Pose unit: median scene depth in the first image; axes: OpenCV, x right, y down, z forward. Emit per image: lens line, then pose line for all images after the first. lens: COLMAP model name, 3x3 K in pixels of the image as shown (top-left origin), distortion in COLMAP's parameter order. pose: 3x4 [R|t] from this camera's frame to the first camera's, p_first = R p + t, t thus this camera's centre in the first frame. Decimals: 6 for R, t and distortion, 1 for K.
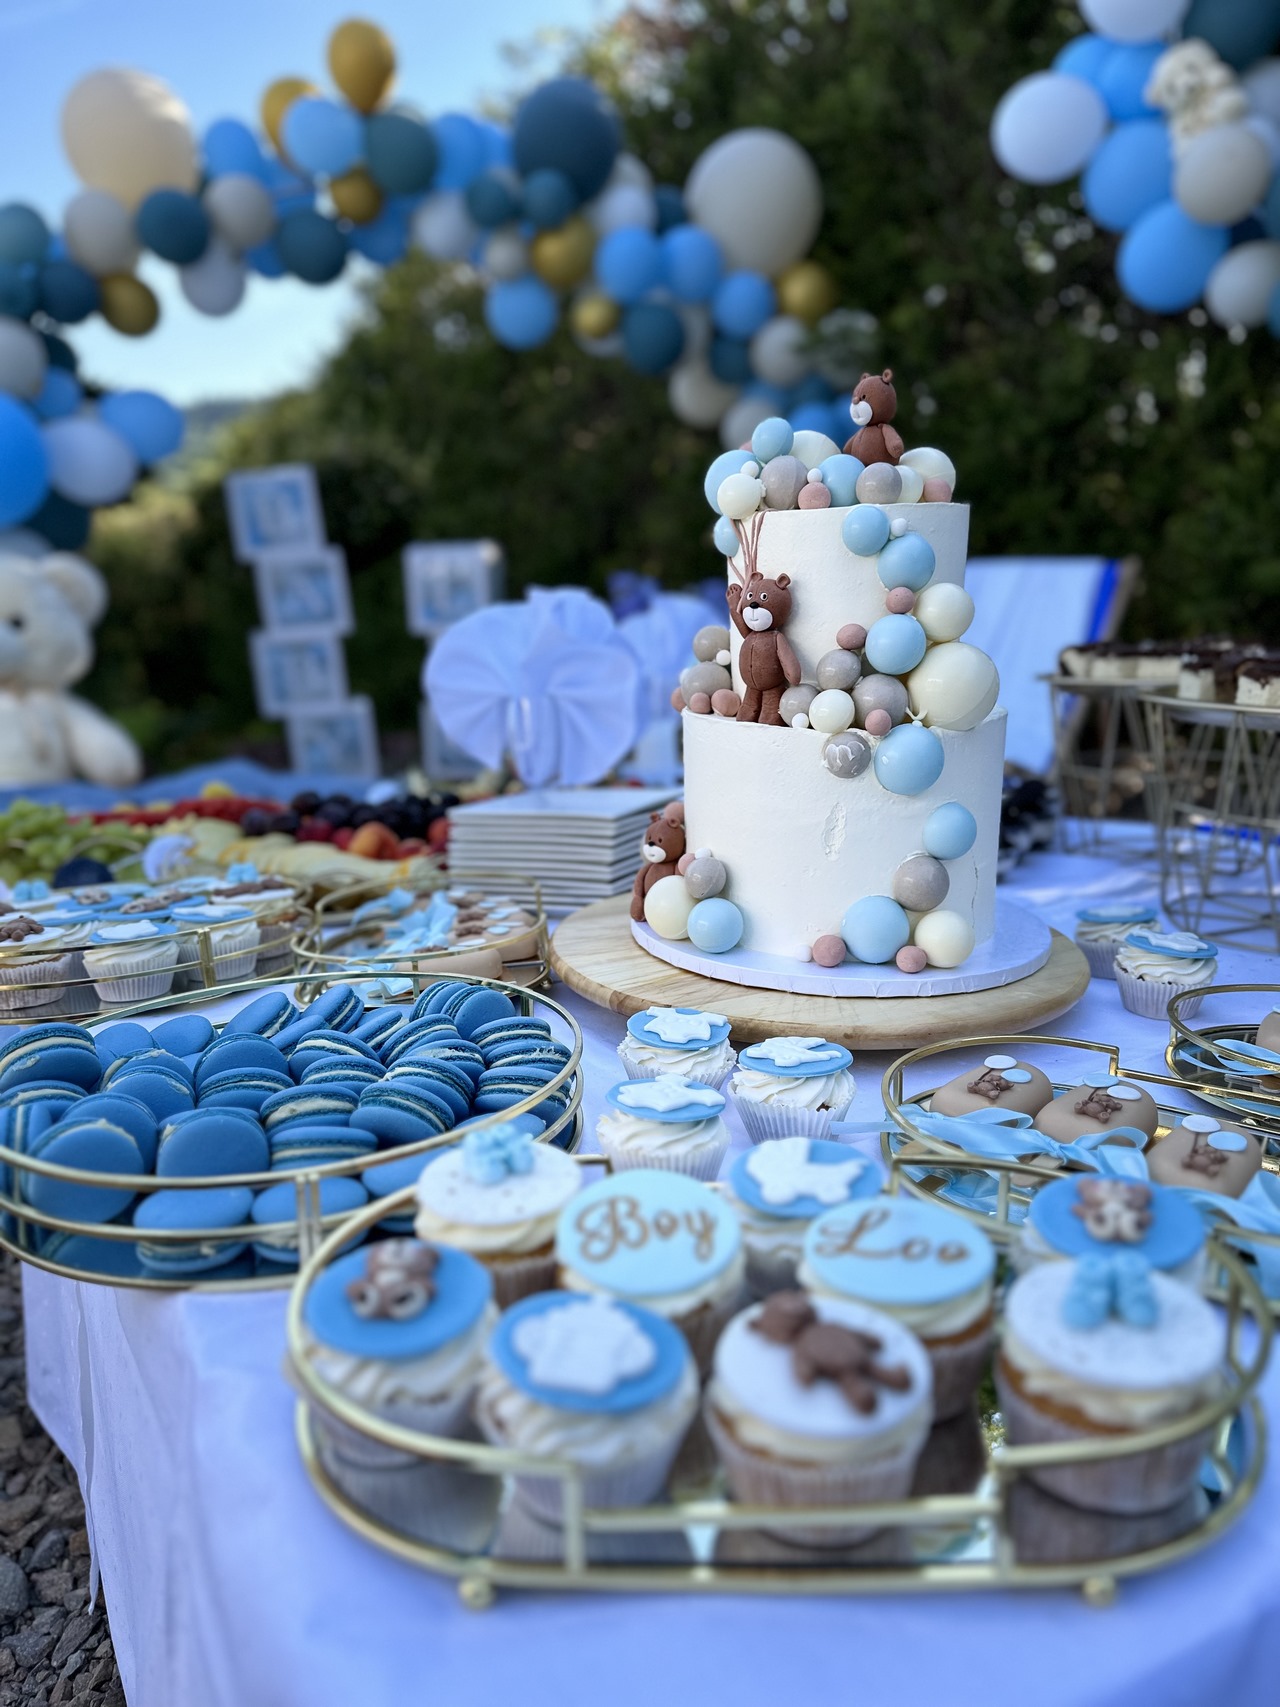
lens RADIAL K [[1188.4, 0, 626.7], [0, 1188.4, 859.1], [0, 0, 1]] dist [0.111392, -0.155001]
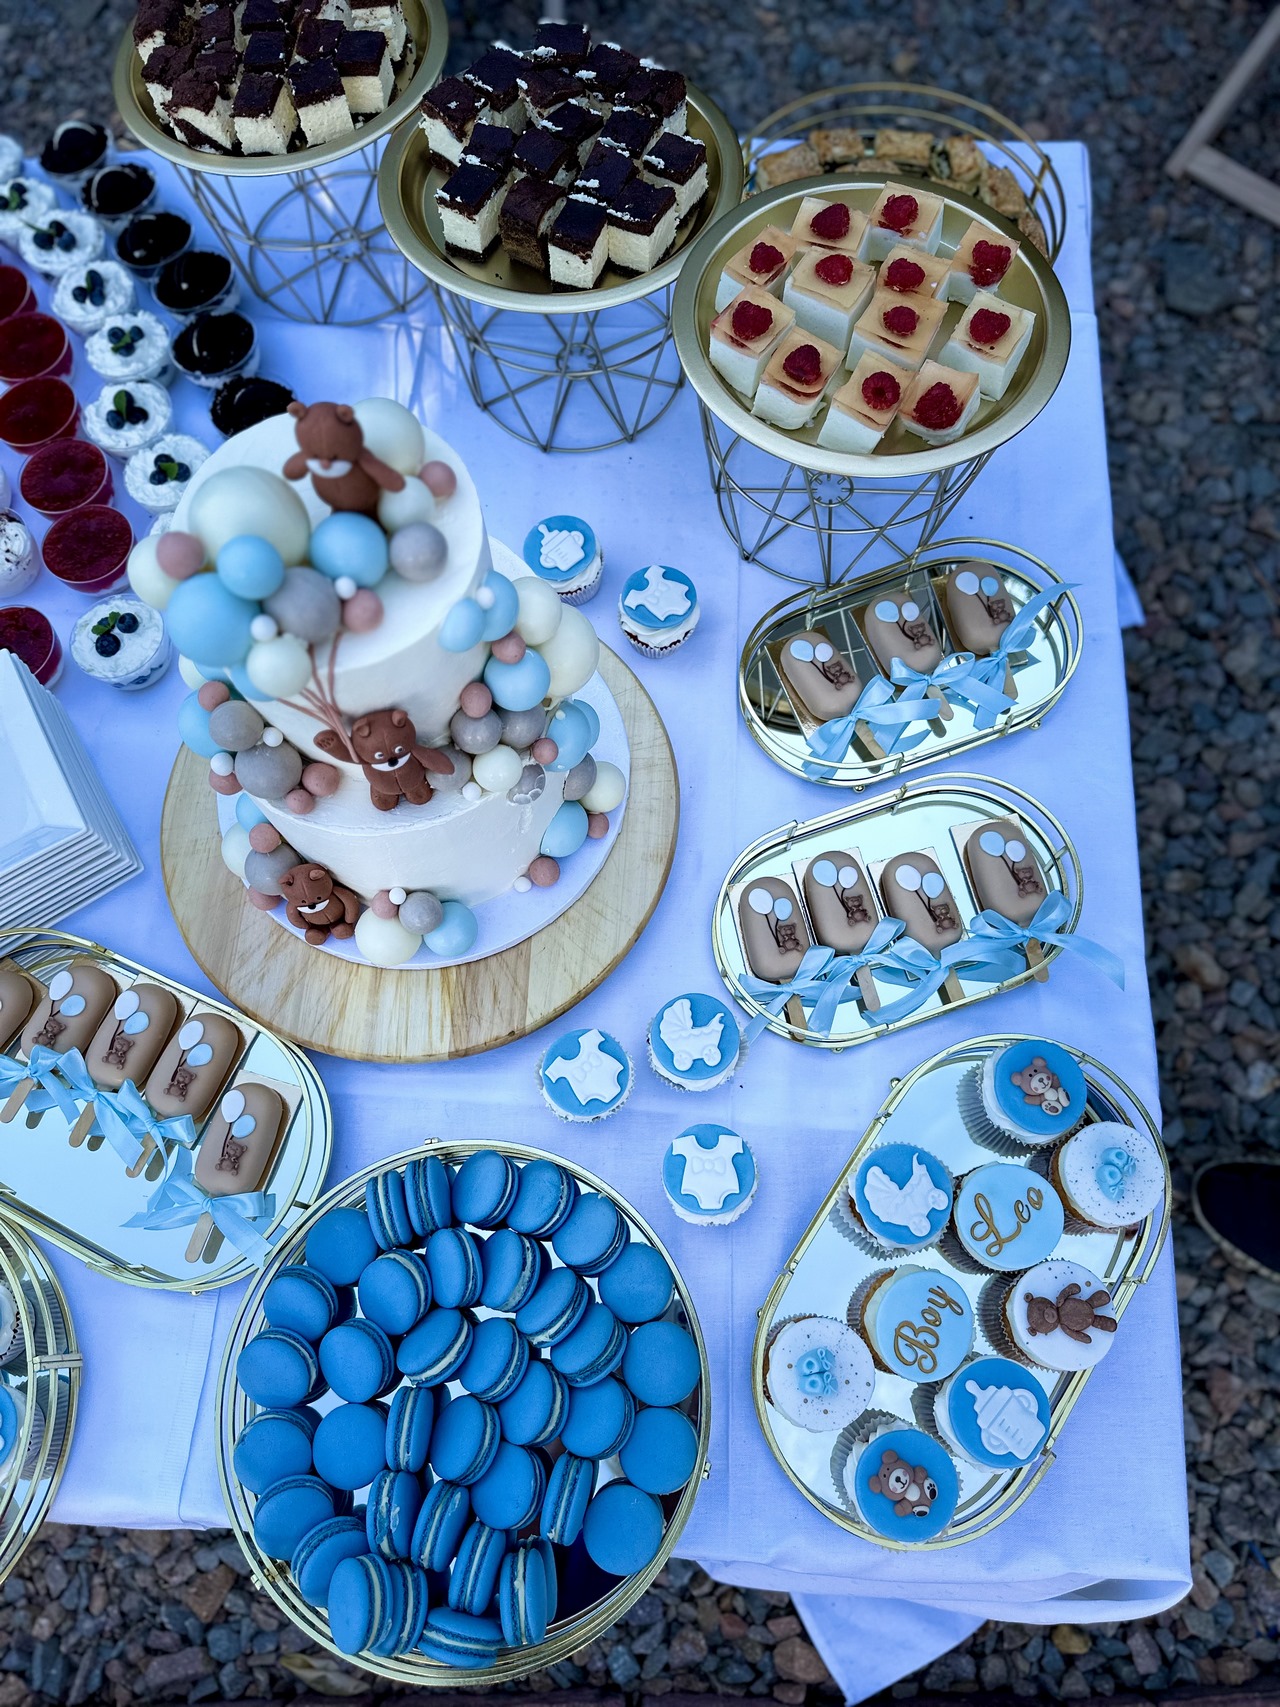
lens RADIAL K [[1188.4, 0, 626.7], [0, 1188.4, 859.1], [0, 0, 1]] dist [0.111392, -0.155001]
pose [[0.537083, -0.790825, 0.293494, -0.097634], [0.209153, 0.461919, 0.861908, -0.820935], [-0.817189, -0.401531, 0.413492, 0.475804]]
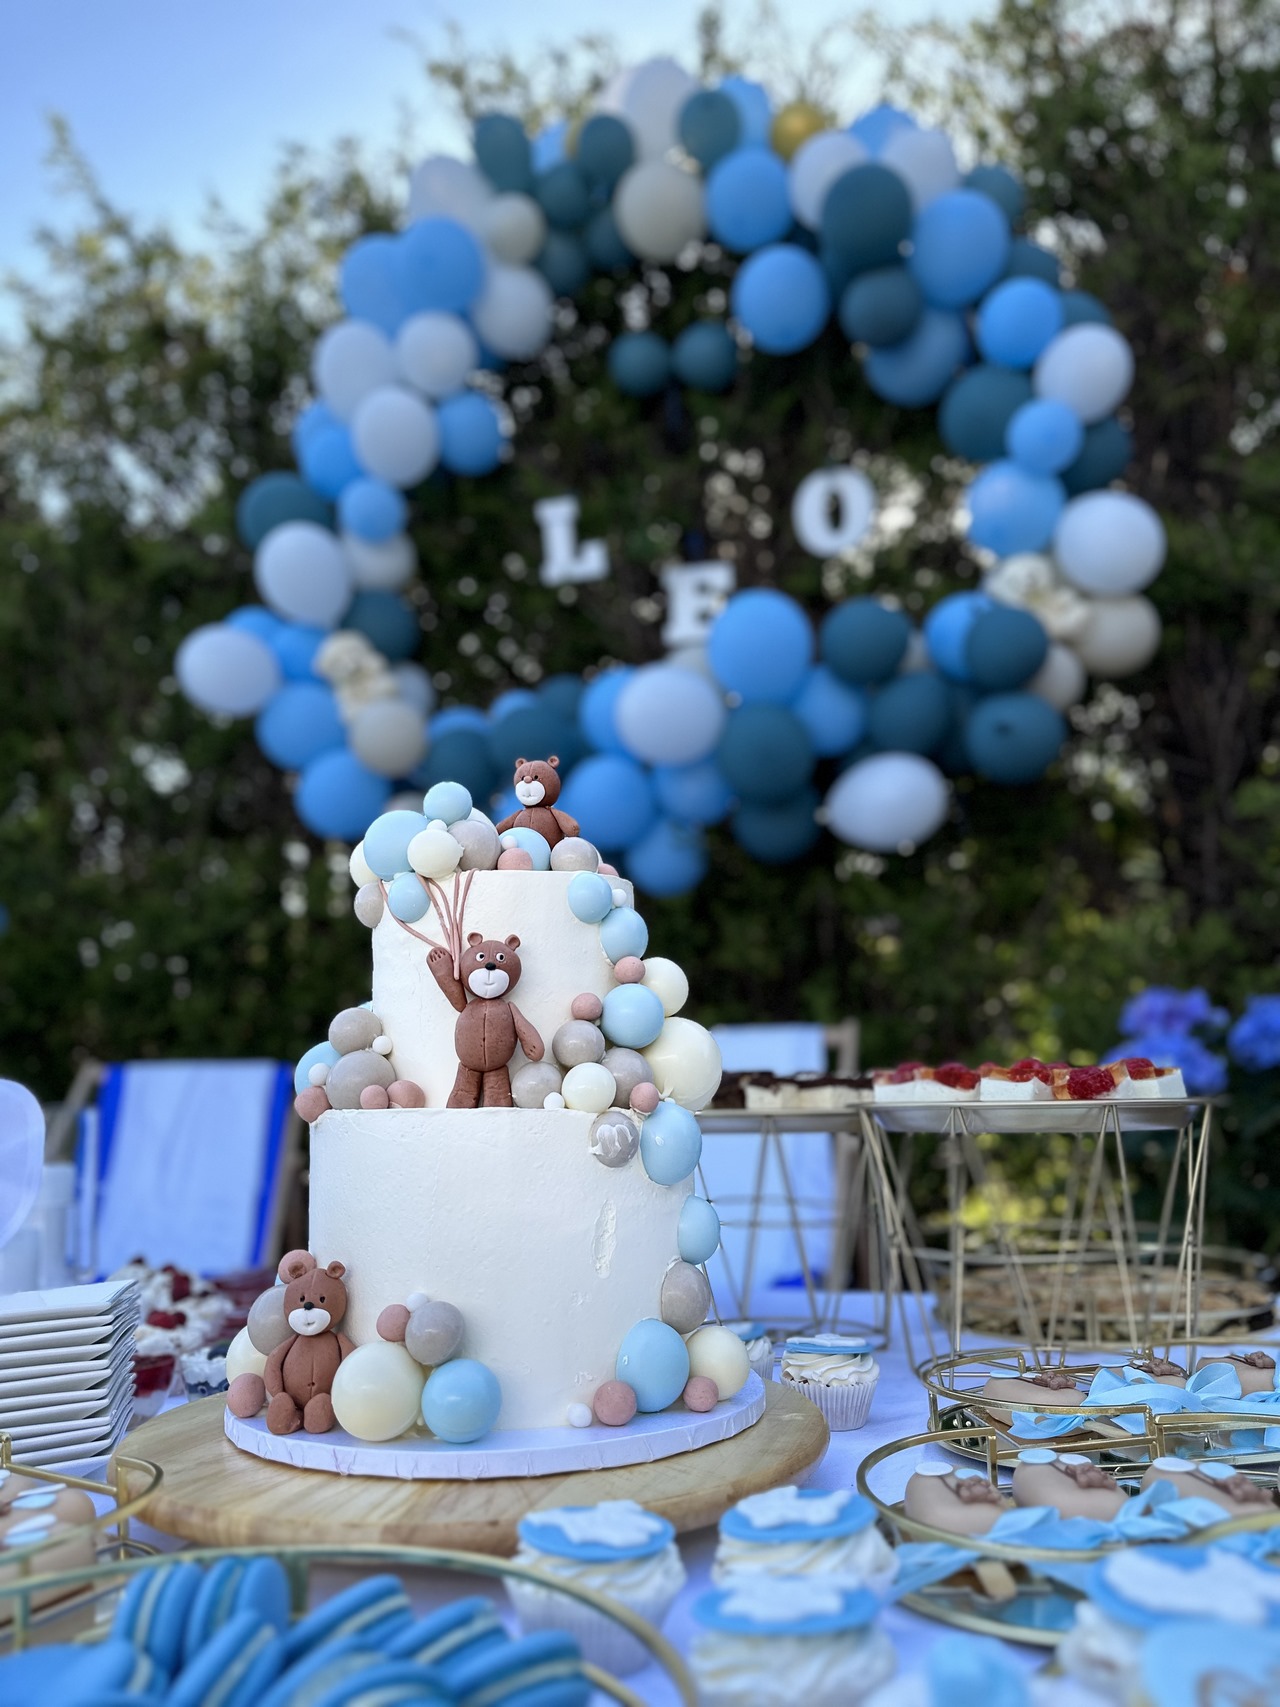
lens RADIAL K [[1213.0, 0, 639.4], [0, 1213.0, 863.3], [0, 0, 1]] dist [0.104145, -0.171420]
pose [[0.723513, 0.130151, 0.677930, -0.385776], [0.167643, 0.919538, -0.355450, 0.039673], [-0.669645, 0.370823, 0.643480, 0.339603]]
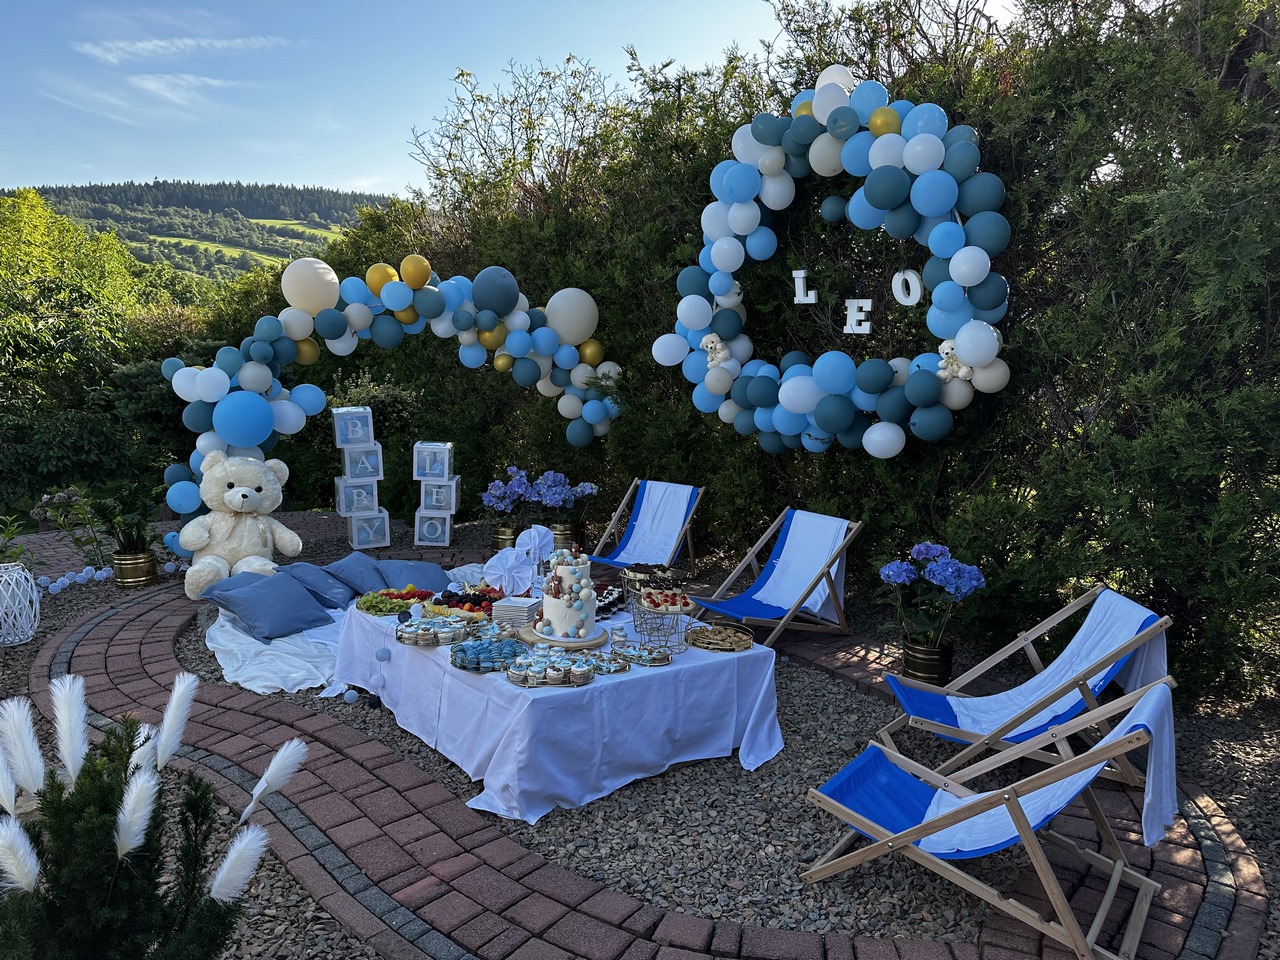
lens RADIAL K [[909.5, 0, 640.0], [0, 909.5, 480.0], [0, 0, 1]] dist [0.104145, -0.171420]
pose [[0.983134, 0.048315, 0.176388, -0.327086], [-0.033750, 0.995838, -0.084663, -0.336151], [-0.179744, 0.077282, 0.980673, -3.798173]]
